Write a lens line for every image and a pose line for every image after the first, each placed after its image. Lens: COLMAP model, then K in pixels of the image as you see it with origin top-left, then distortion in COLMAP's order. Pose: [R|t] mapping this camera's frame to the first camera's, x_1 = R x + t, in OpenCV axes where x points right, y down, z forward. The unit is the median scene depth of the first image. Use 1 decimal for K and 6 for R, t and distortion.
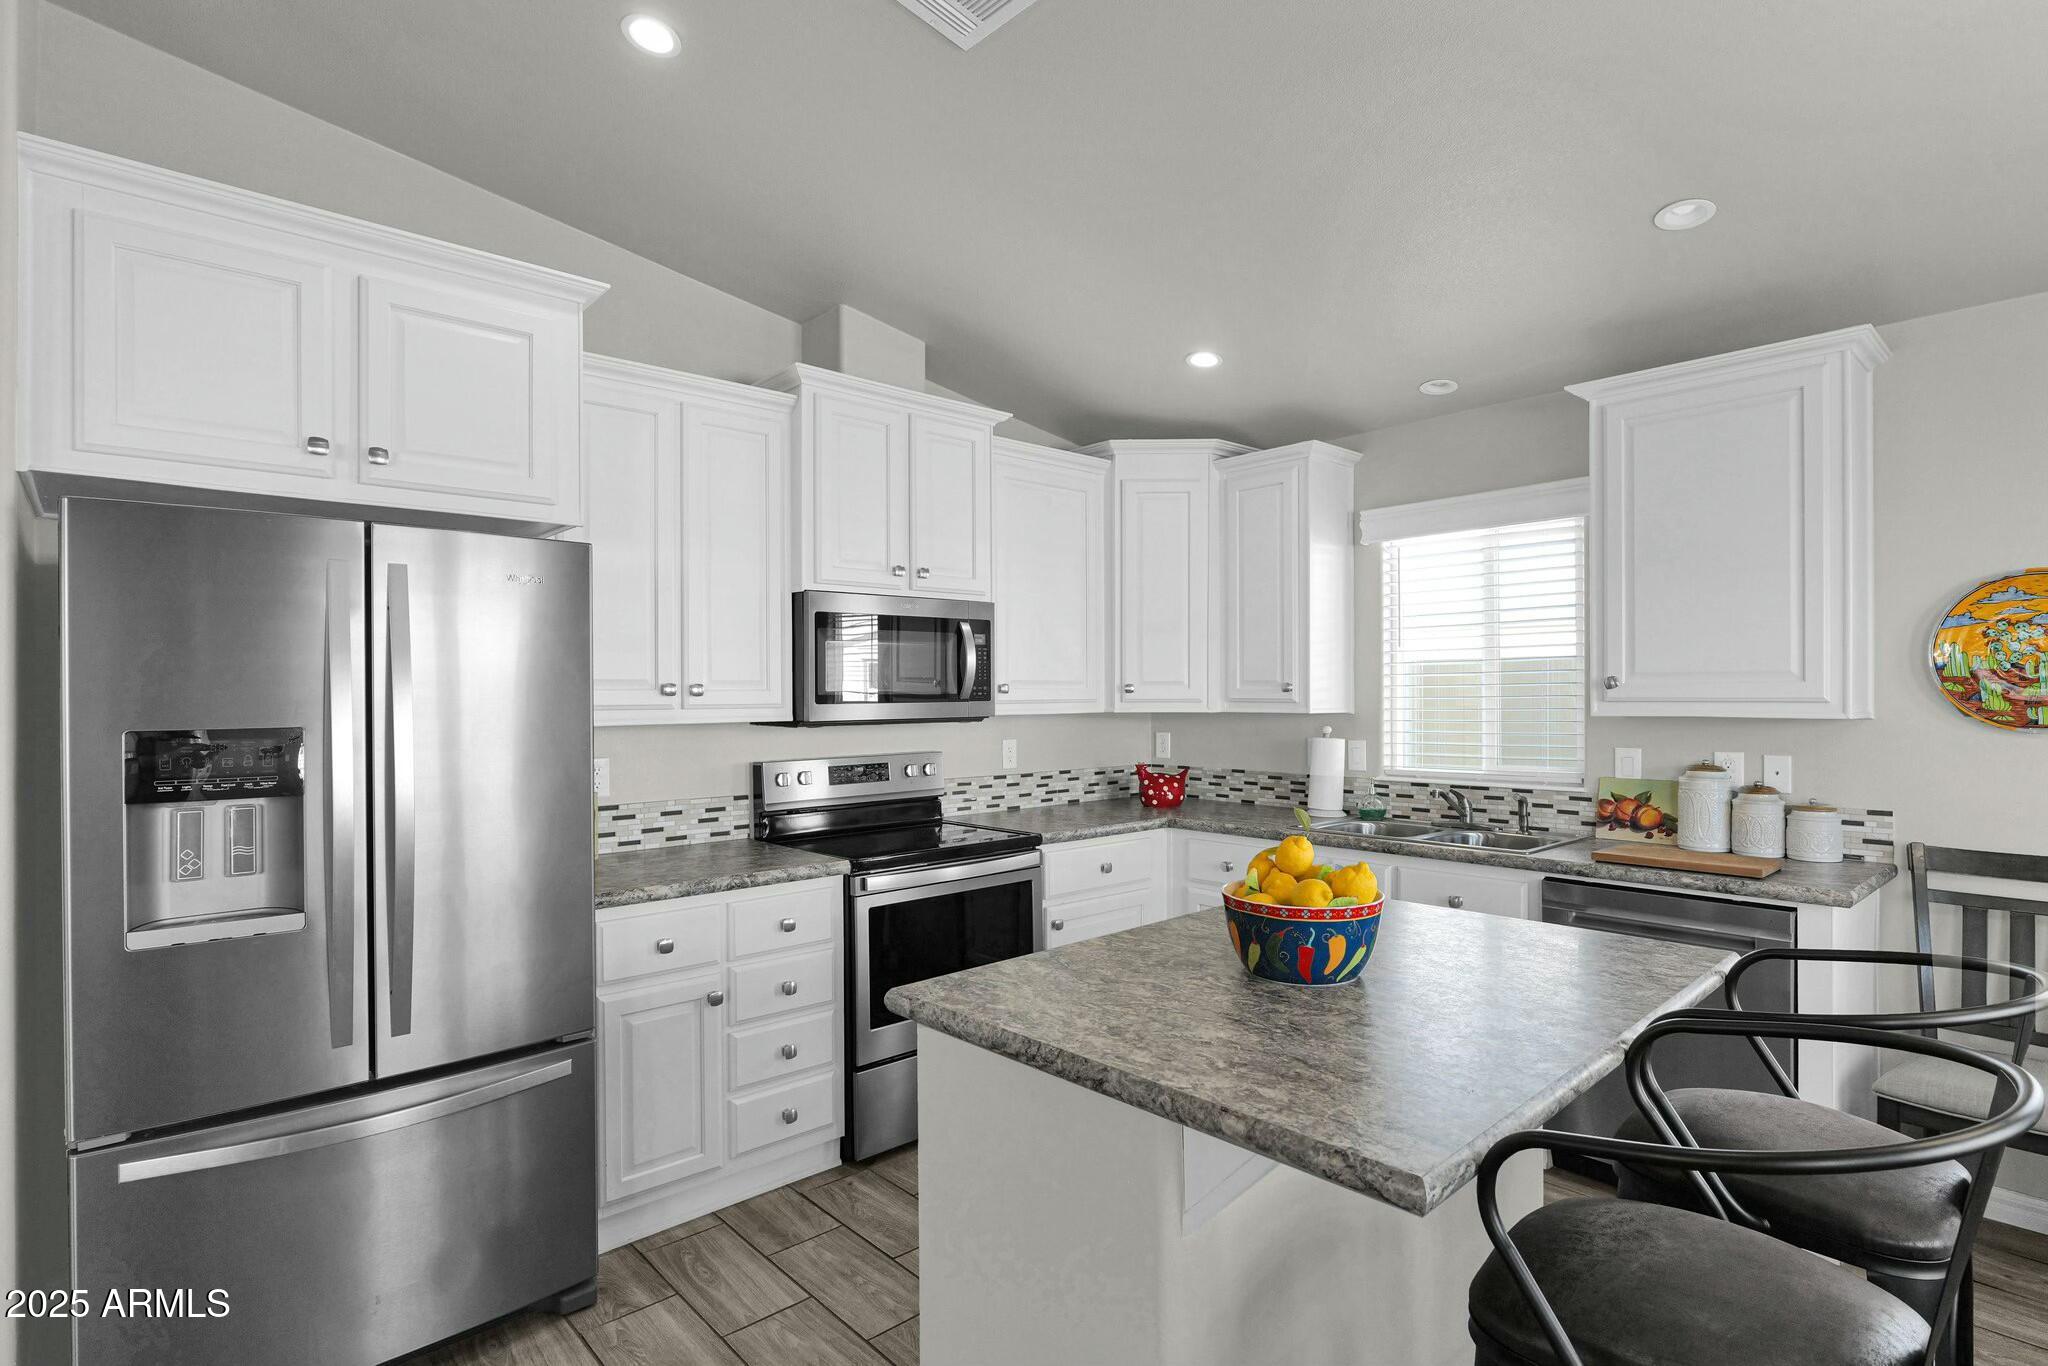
lens RADIAL K [[1001.0, 0, 1017.3], [0, 1001.0, 696.4], [0, 0, 1]] dist [-0.012498, 0.000799]
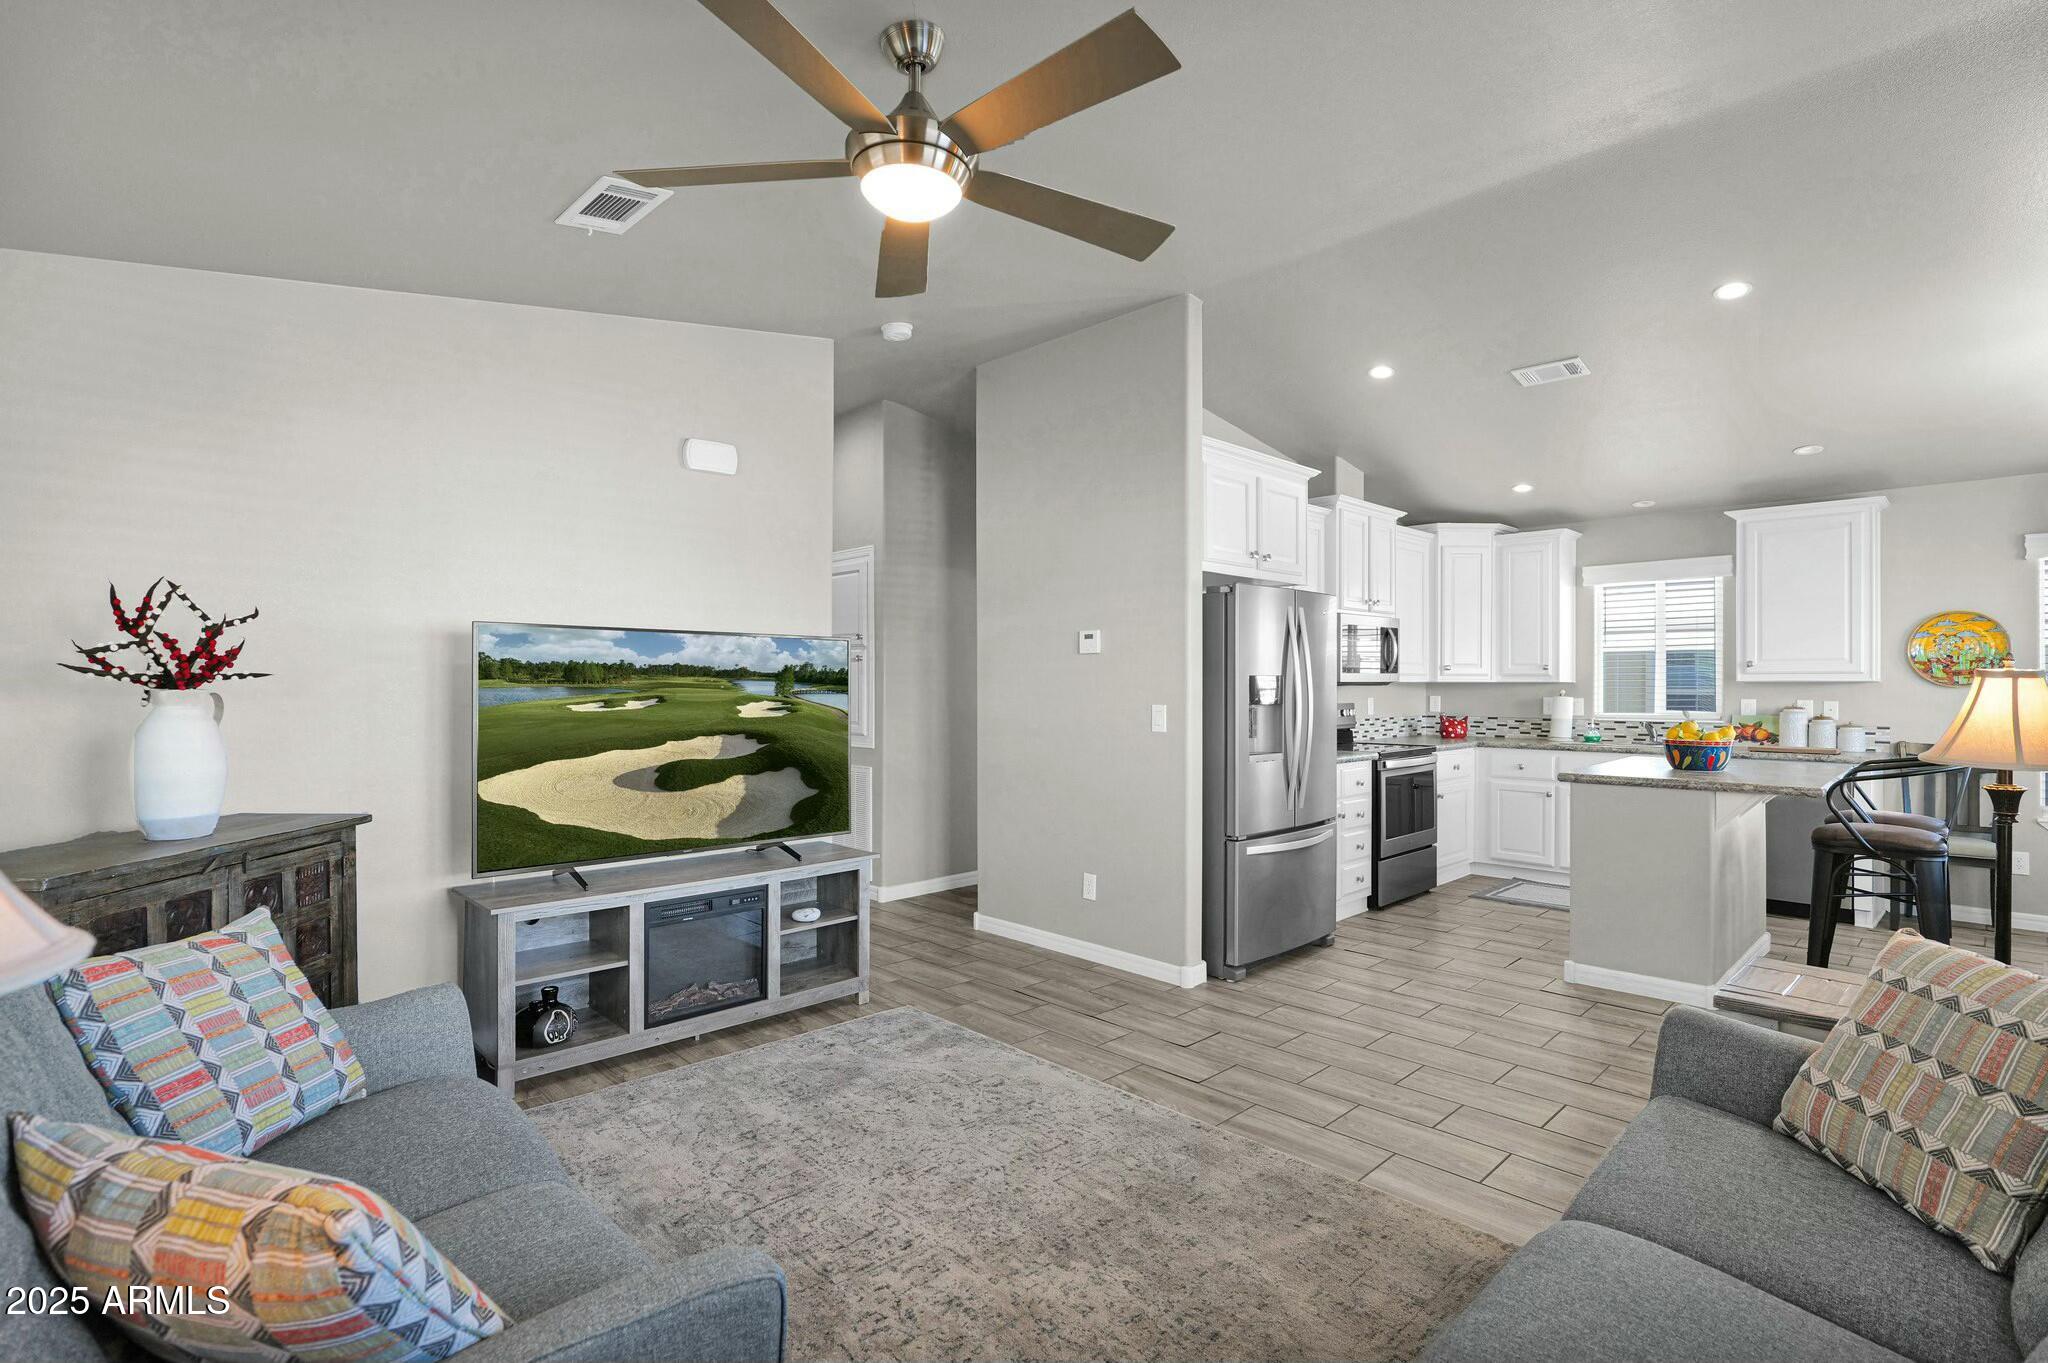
lens RADIAL K [[938.2, 0, 1035.7], [0, 938.2, 689.6], [0, 0, 1]] dist [-0.024231, 0.002491]
pose [[0.999457, 0.004451, 0.032654, -0.772122], [-0.004574, 0.999983, 0.003700, 0.032110], [-0.032637, -0.003848, 0.999460, -0.692196]]
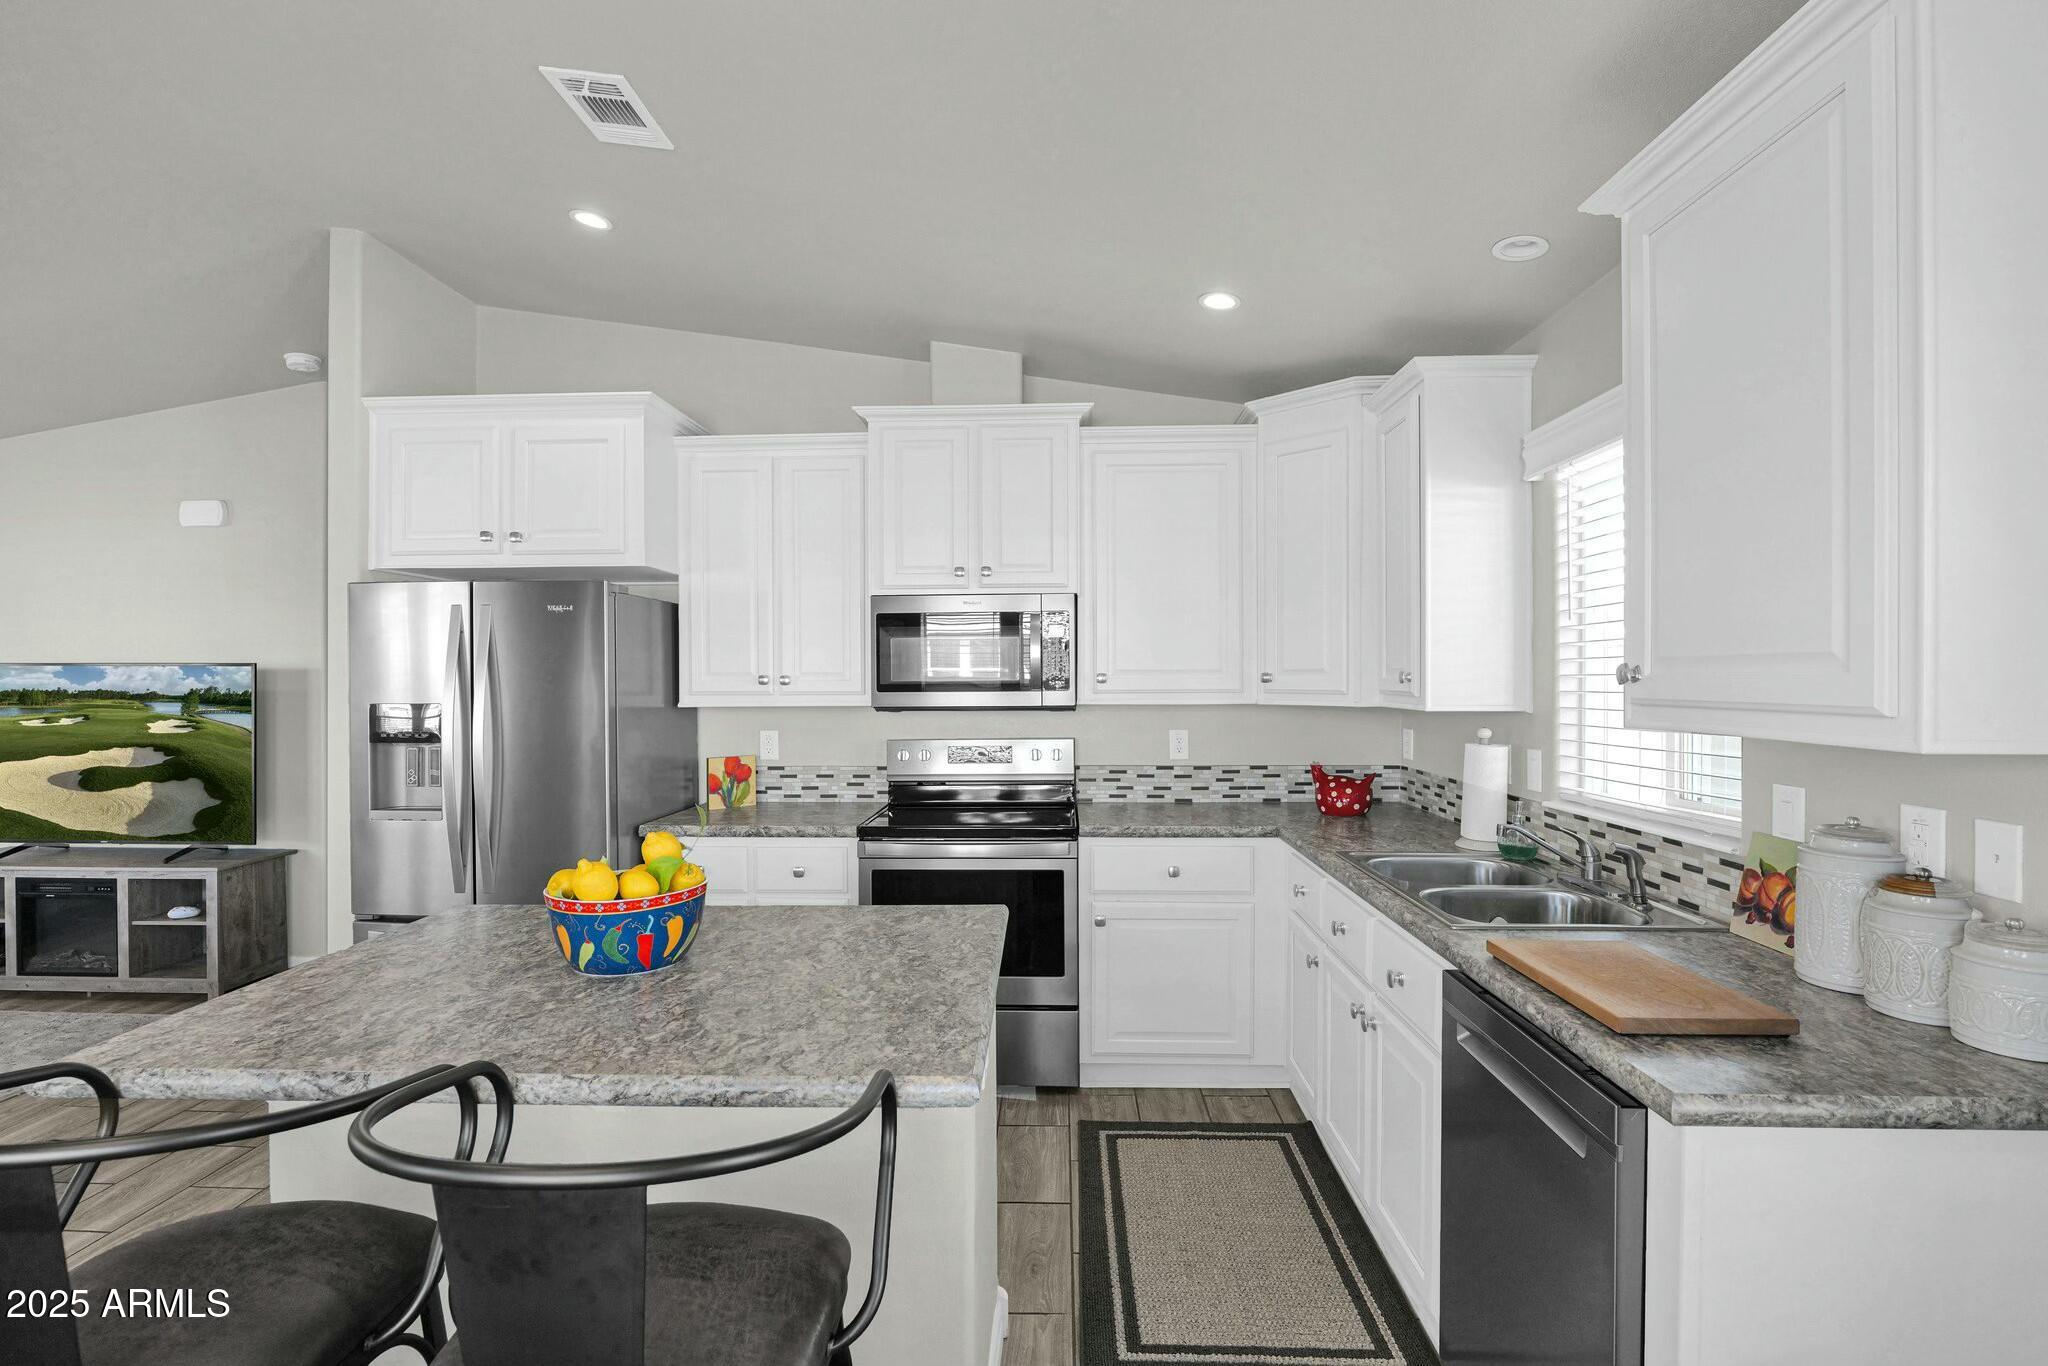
lens RADIAL K [[938.2, 0, 1028.4], [0, 938.2, 673.1], [0, 0, 1]] dist [-0.024231, 0.002491]
pose [[0.724101, -0.001295, -0.689692, 0.633924], [-0.002048, 0.999990, -0.004028, -0.009604], [0.689691, 0.004329, 0.724091, 0.298885]]
